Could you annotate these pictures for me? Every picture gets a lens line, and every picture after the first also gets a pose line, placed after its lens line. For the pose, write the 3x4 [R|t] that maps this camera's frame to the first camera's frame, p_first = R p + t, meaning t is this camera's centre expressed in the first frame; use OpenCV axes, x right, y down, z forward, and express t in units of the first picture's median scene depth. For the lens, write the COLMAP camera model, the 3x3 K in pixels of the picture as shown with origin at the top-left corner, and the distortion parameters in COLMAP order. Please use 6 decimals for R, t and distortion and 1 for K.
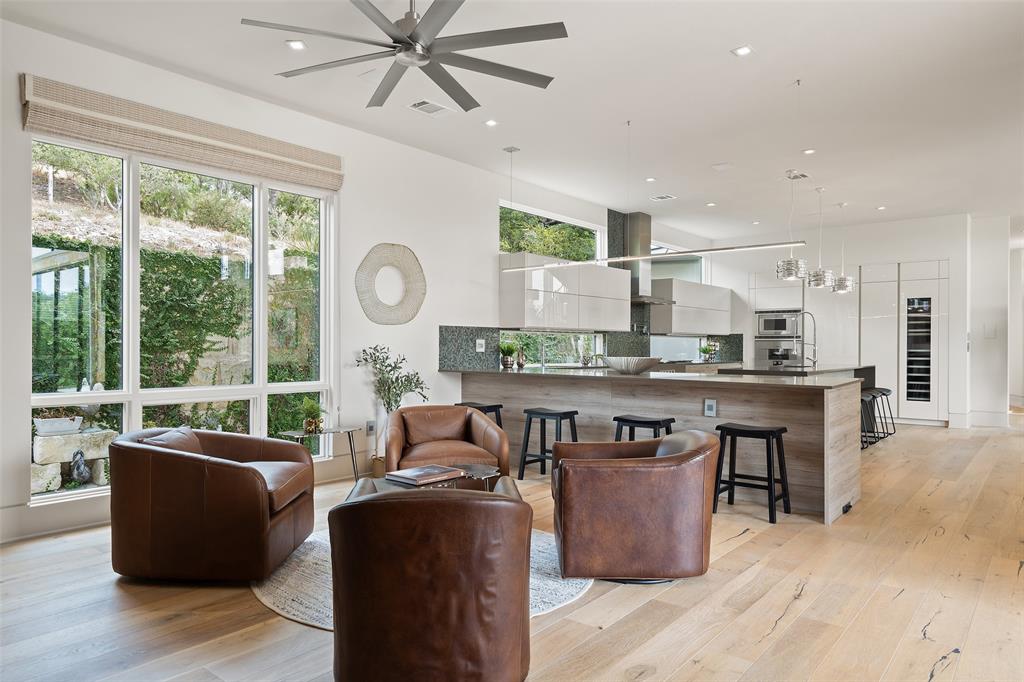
lens RADIAL K [[656.6, 0, 509.6], [0, 656.6, 347.5], [0, 0, 1]] dist [0.001725, -0.000180]
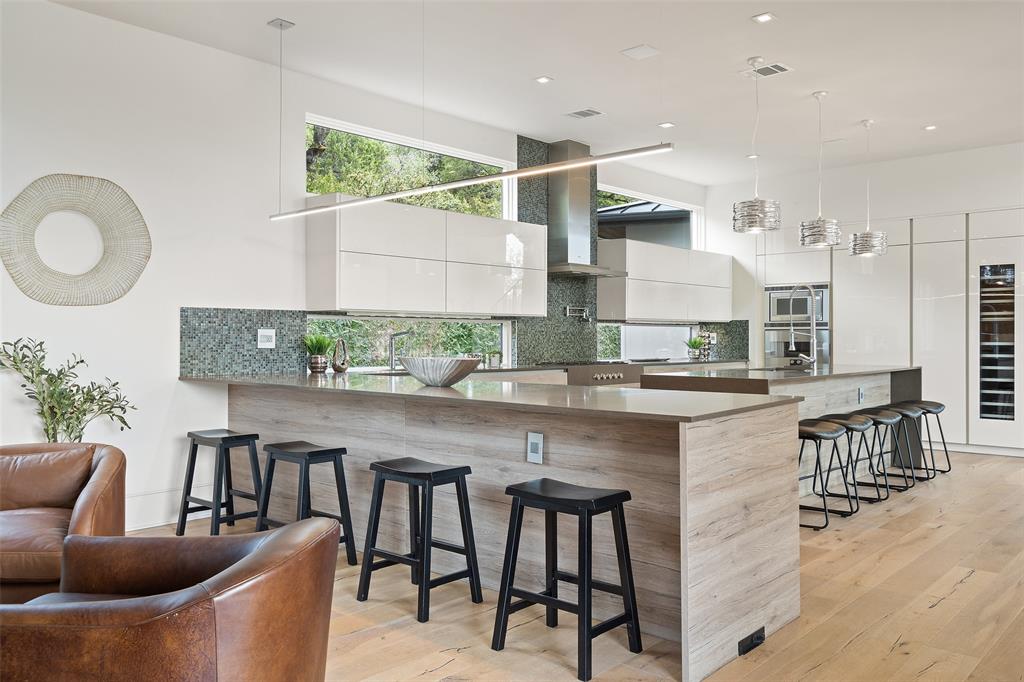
lens RADIAL K [[807.9, 0, 510.0], [0, 807.9, 336.9], [0, 0, 1]] dist [-0.003403, 0.010798]
pose [[0.999046, -0.003331, -0.043545, 0.204153], [0.003156, 0.999987, -0.004083, -0.000651], [0.043558, 0.003942, 0.999043, 0.197219]]
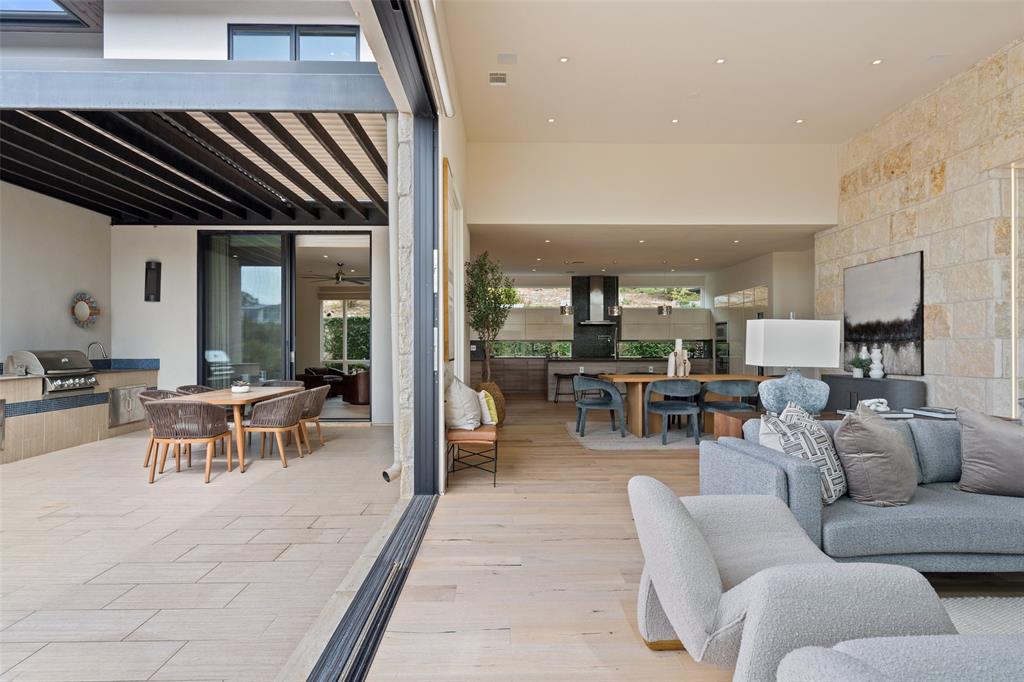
lens RADIAL K [[563.6, 0, 512.1], [0, 563.6, 346.7], [0, 0, 1]] dist [0.003133, 0.000764]
pose [[0.652547, -0.005846, -0.757726, 1.486535], [-0.000021, 0.999970, -0.007734, 0.007926], [0.757749, 0.005063, 0.652527, -0.245903]]
